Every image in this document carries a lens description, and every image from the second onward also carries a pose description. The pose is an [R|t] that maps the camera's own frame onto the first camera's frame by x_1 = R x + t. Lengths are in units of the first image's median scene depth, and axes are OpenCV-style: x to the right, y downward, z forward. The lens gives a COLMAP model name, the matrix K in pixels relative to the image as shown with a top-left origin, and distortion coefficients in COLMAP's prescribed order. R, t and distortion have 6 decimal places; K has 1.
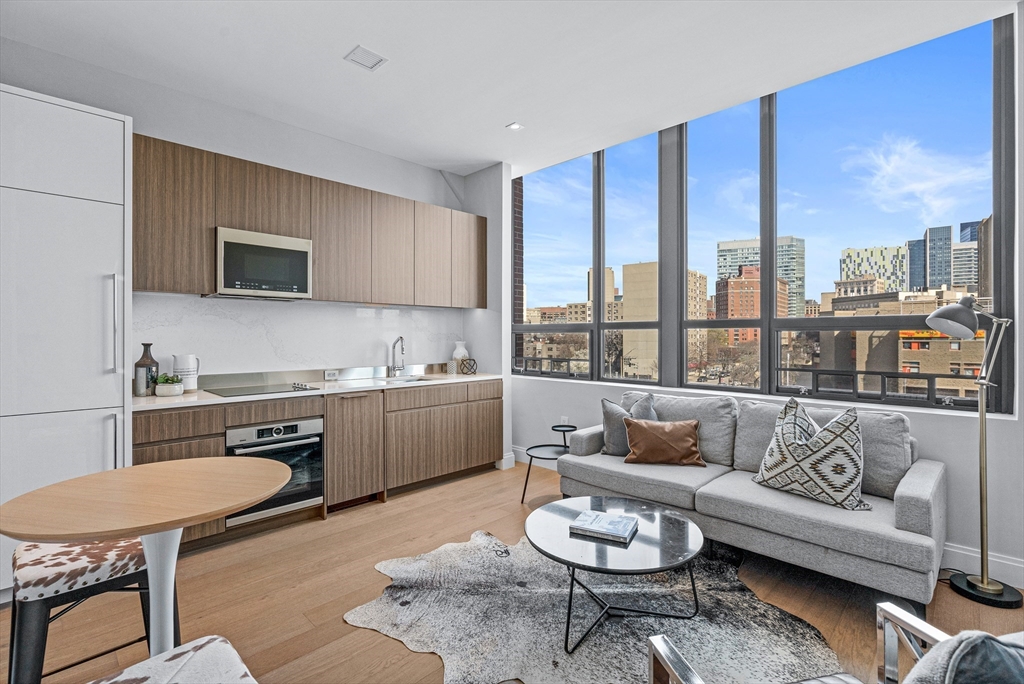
lens RADIAL K [[469.4, 0, 507.6], [0, 469.4, 335.3], [0, 0, 1]] dist [-0.002089, -0.000075]
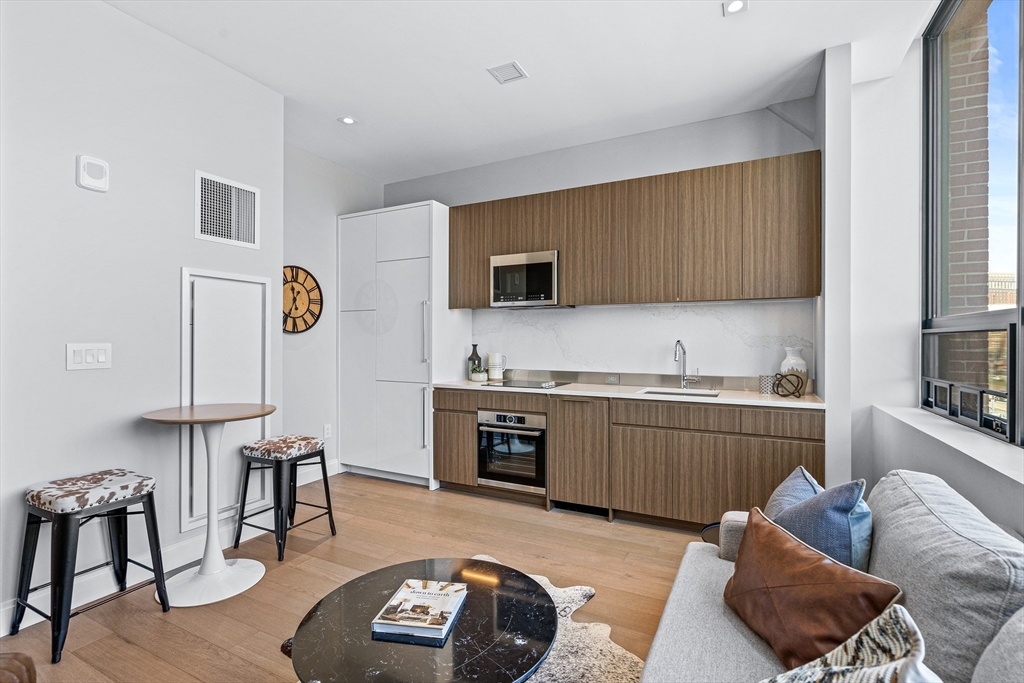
lens RADIAL K [[469.4, 0, 515.2], [0, 469.4, 340.2], [0, 0, 1]] dist [-0.002089, -0.000075]
pose [[0.310569, 0.000984, -0.950550, 0.577565], [0.000830, 0.999999, 0.001306, 0.002030], [0.950550, -0.001194, 0.310568, 0.572856]]
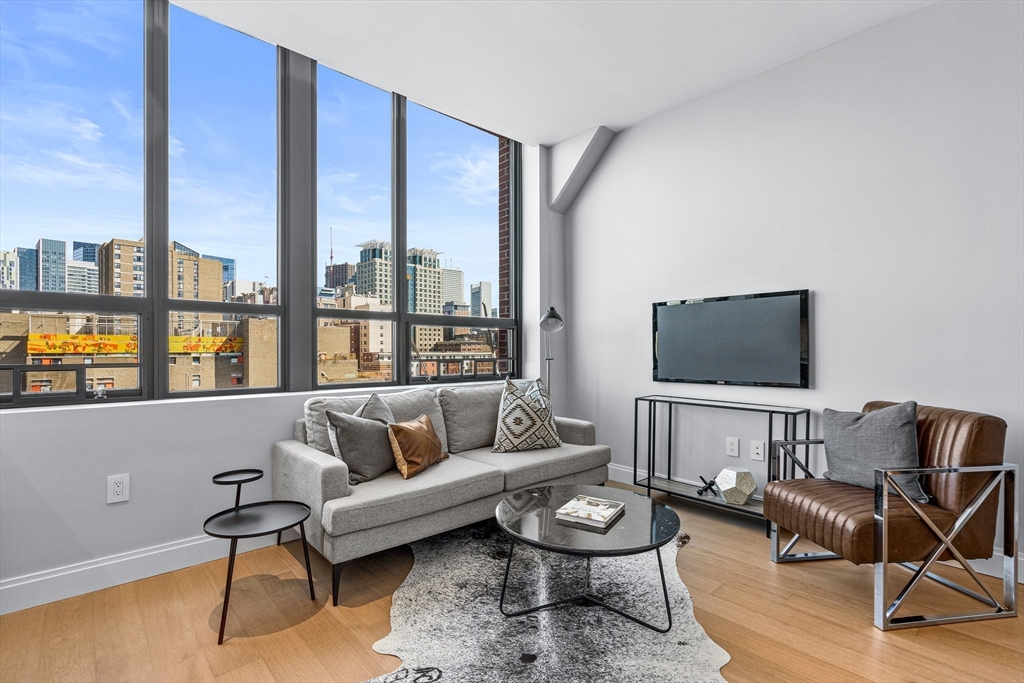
lens RADIAL K [[469.4, 0, 515.6], [0, 469.4, 355.5], [0, 0, 1]] dist [-0.002089, -0.000075]
pose [[0.043115, -0.007822, 0.999040, -0.470836], [0.001063, 0.999969, 0.007784, 0.051040], [-0.999070, 0.000727, 0.043122, 0.697414]]
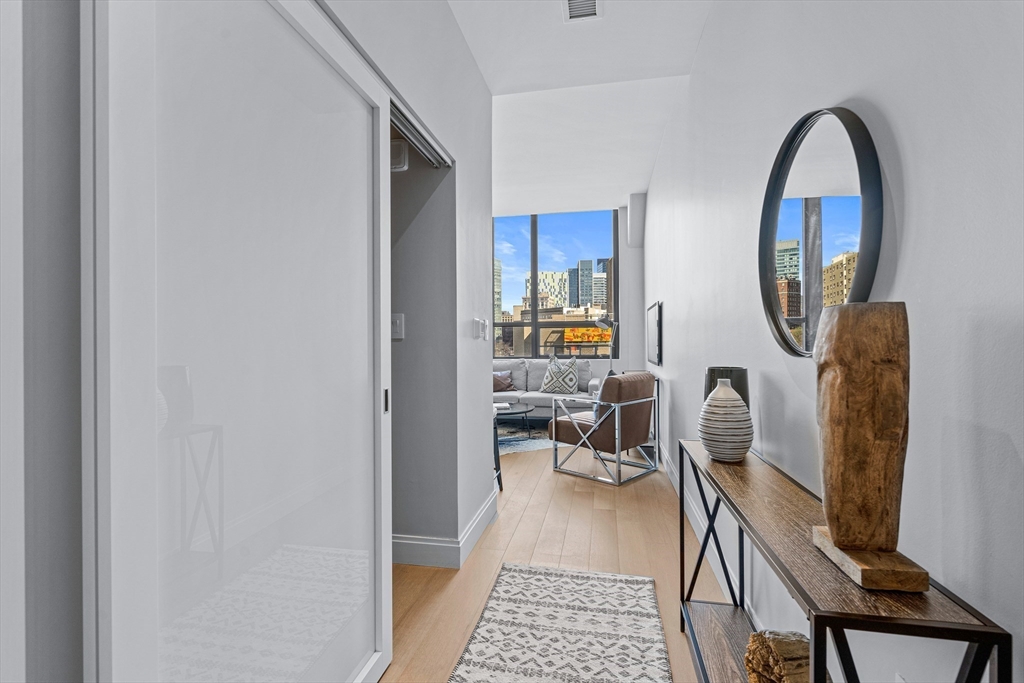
lens RADIAL K [[469.4, 0, 516.4], [0, 469.4, 342.0], [0, 0, 1]] dist [-0.002089, -0.000075]
pose [[0.826927, -0.005756, 0.562280, -0.650038], [0.005501, 0.999983, 0.002147, 0.047249], [-0.562283, 0.001318, 0.826944, -0.631867]]
